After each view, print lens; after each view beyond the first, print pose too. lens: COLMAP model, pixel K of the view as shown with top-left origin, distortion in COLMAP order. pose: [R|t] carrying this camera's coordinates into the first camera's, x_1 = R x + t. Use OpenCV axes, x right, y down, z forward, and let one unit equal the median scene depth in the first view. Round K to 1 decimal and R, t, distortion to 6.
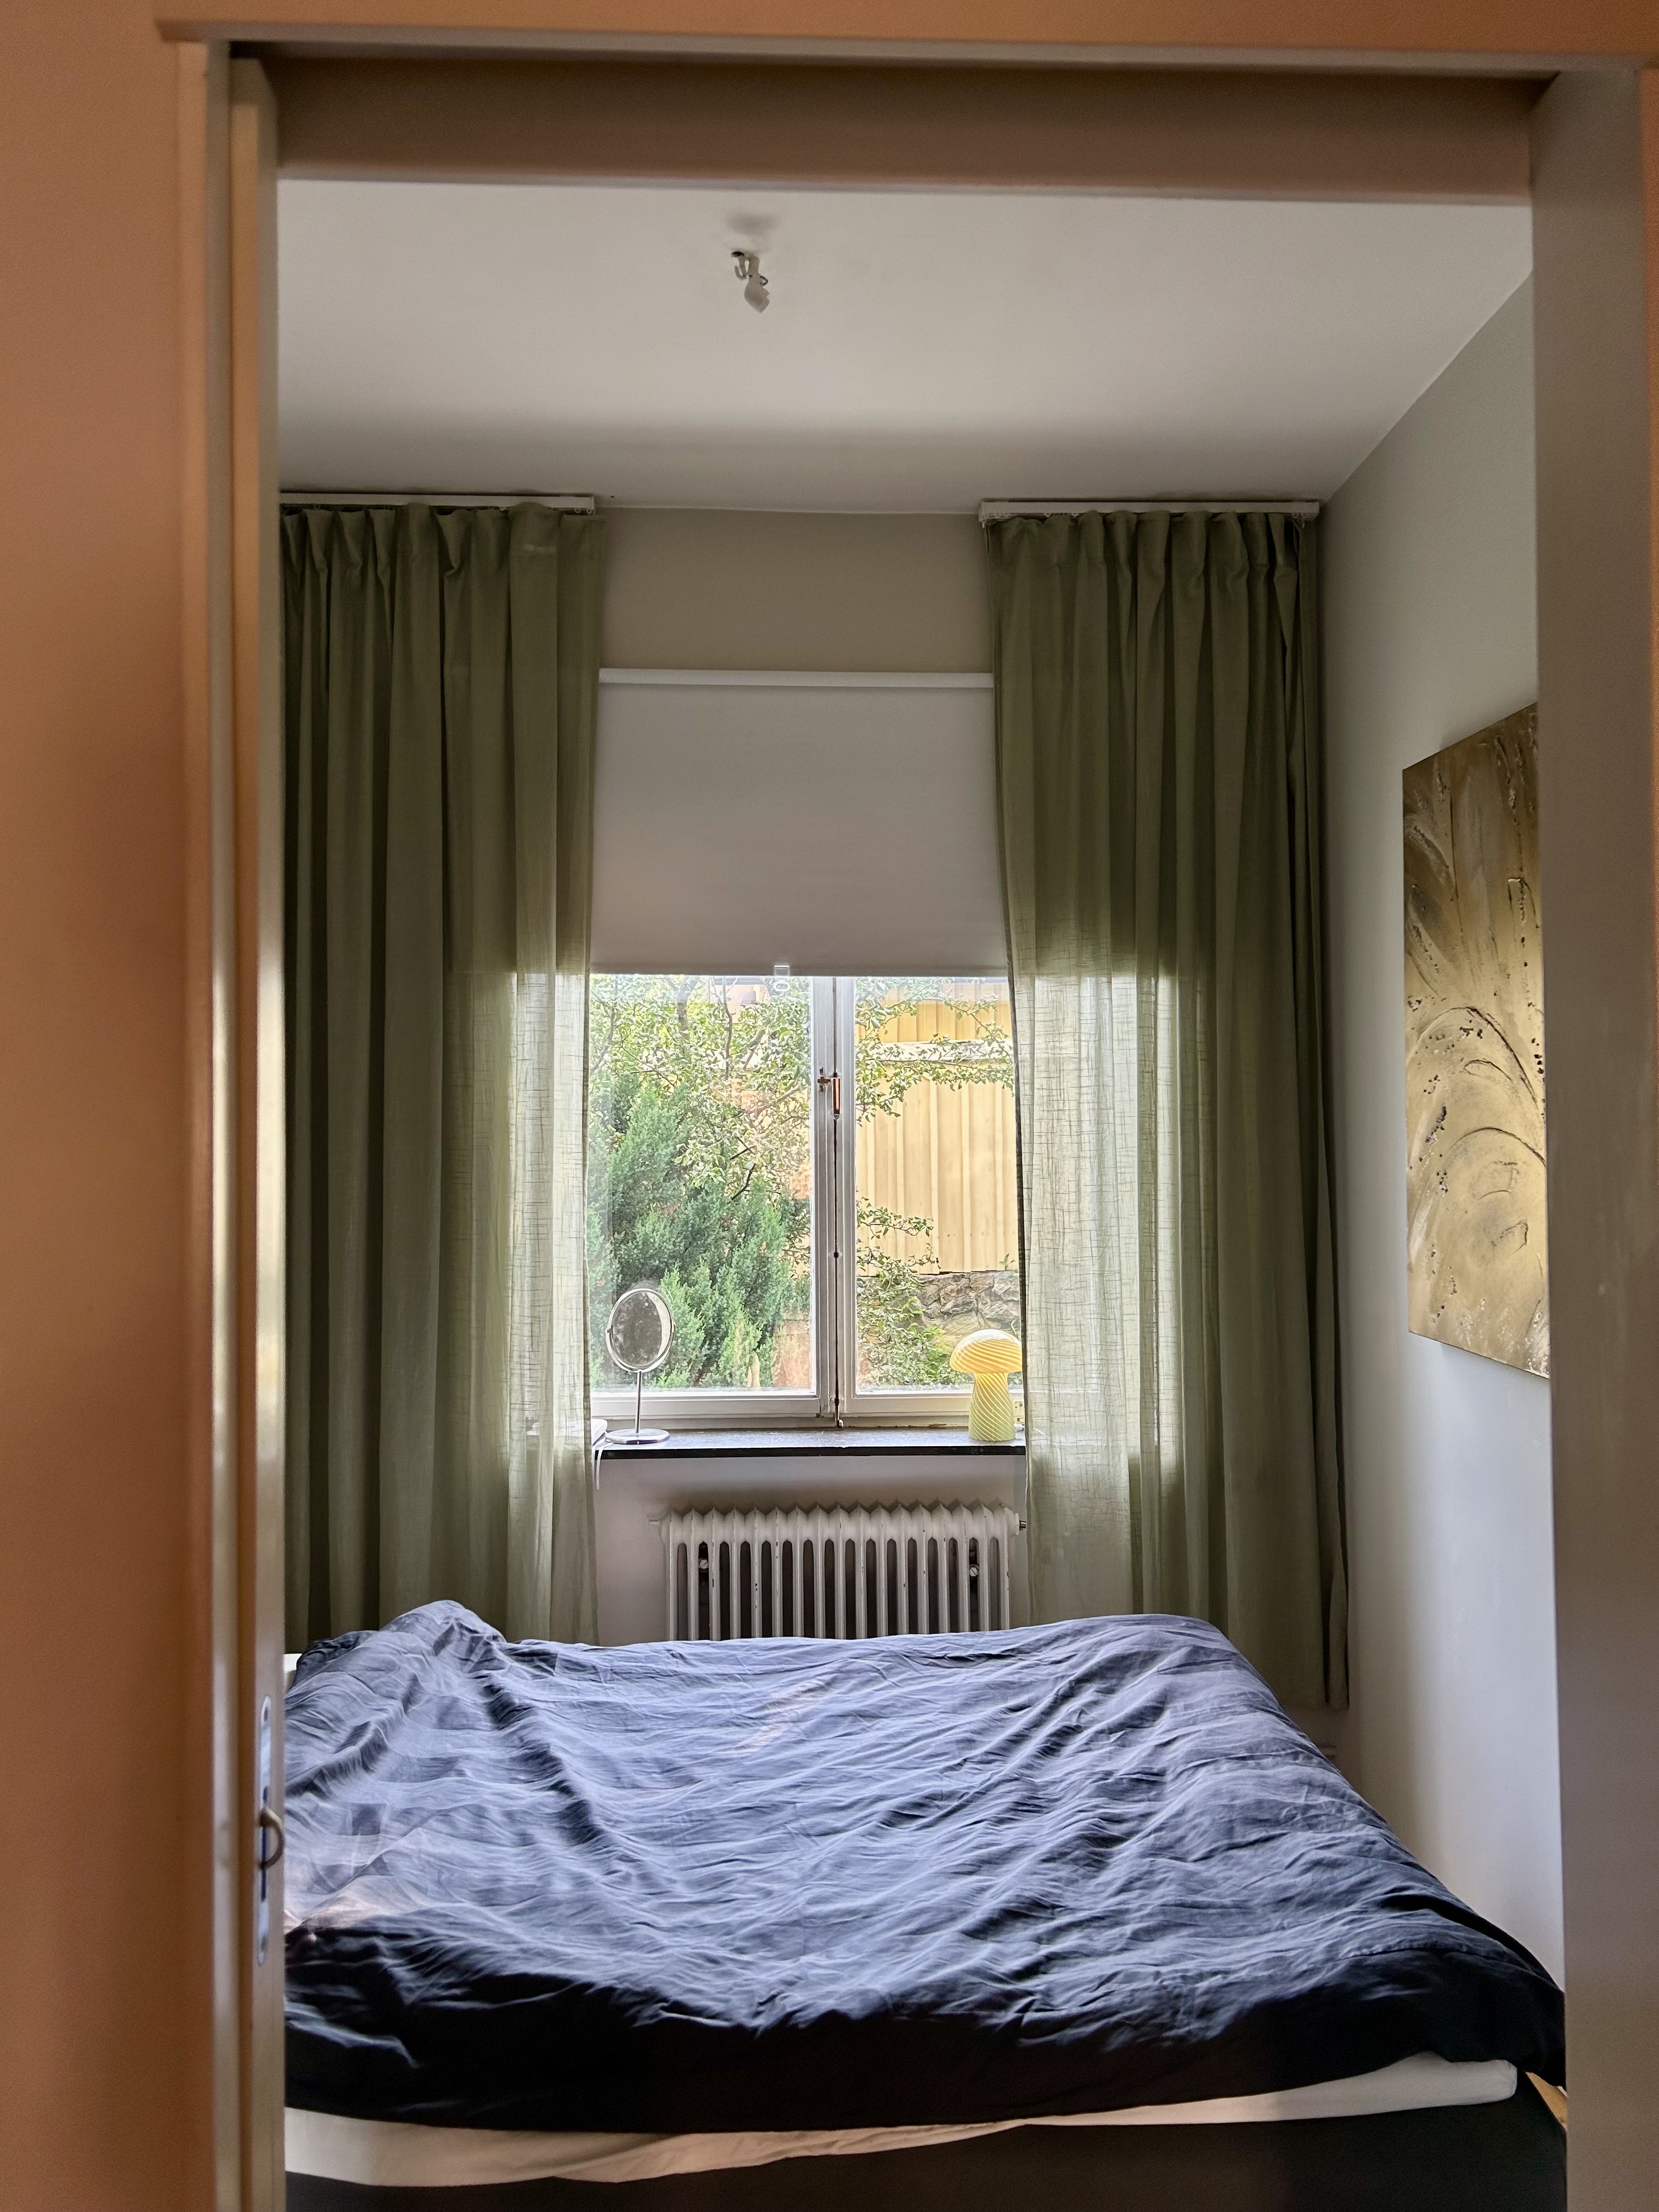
lens RADIAL K [[1611.5, 0, 829.5], [0, 1611.5, 1106.0], [0, 0, 1]] dist [-0.001046, -0.000285]
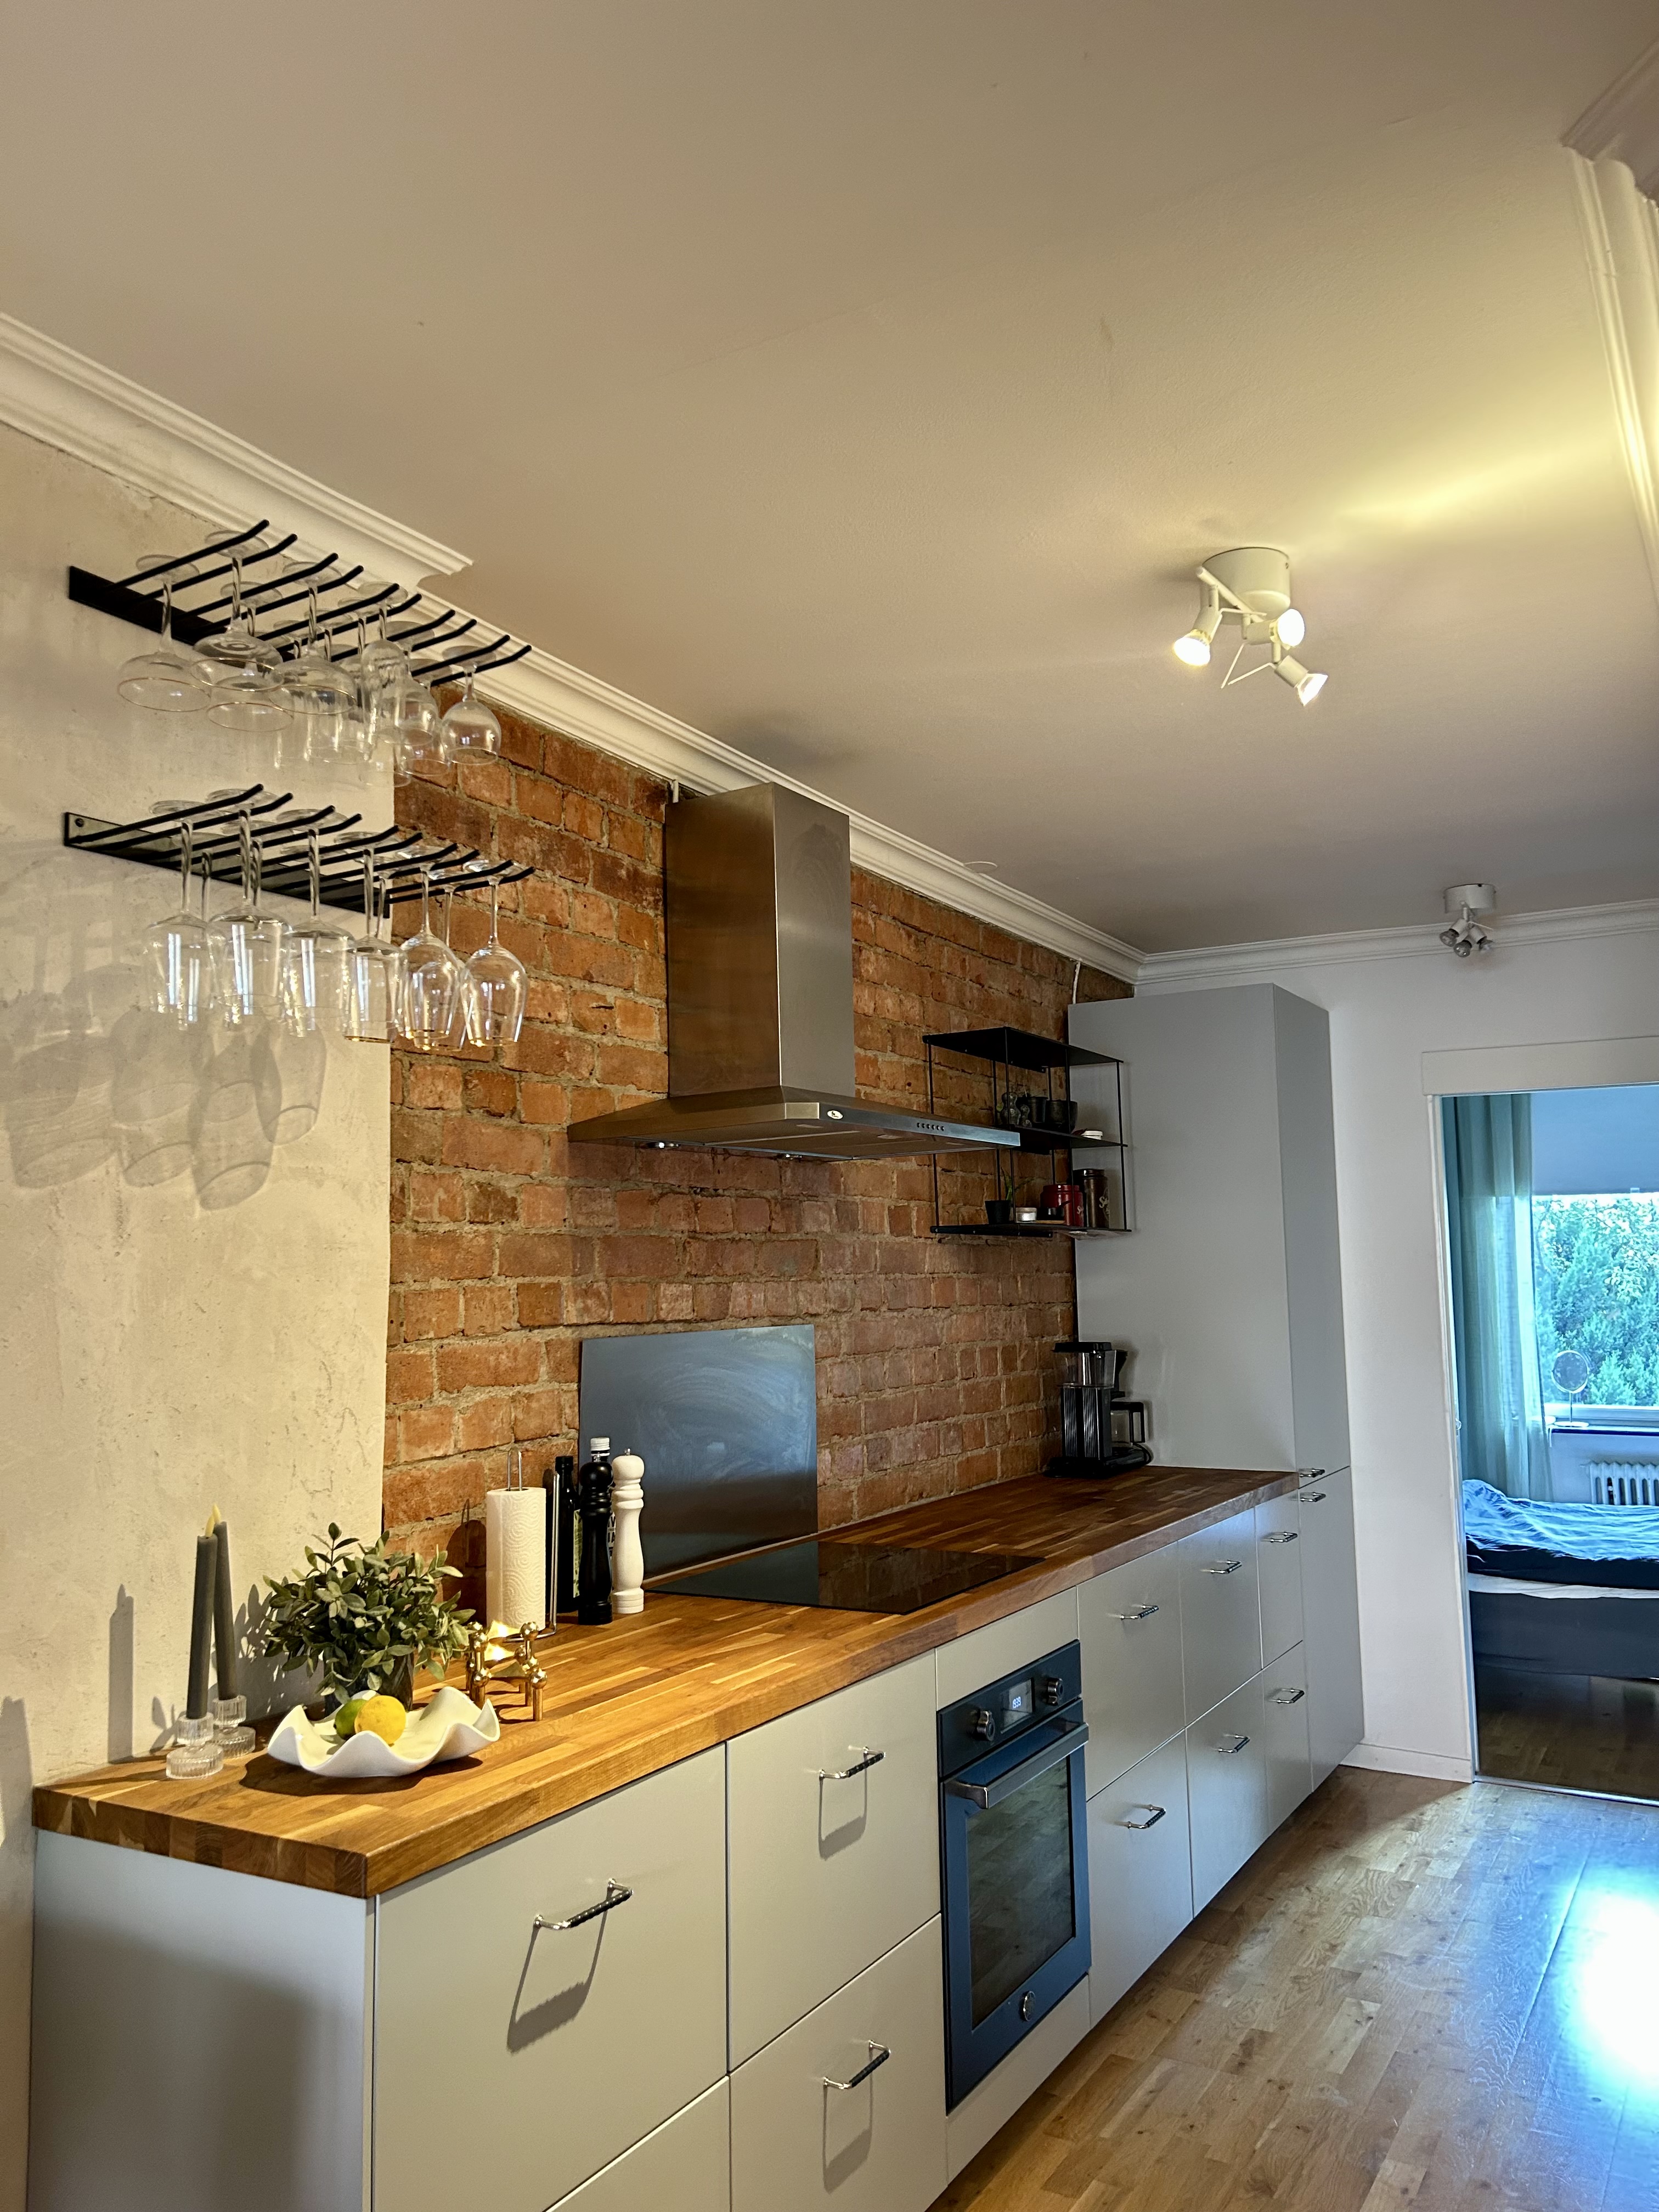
lens RADIAL K [[1611.5, 0, 829.5], [0, 1611.5, 1106.0], [0, 0, 1]] dist [-0.001046, -0.000285]
pose [[0.839237, -0.060760, -0.540360, 0.216739], [0.023129, 0.996827, -0.076165, -0.058062], [0.543273, 0.051423, 0.837980, -1.215963]]
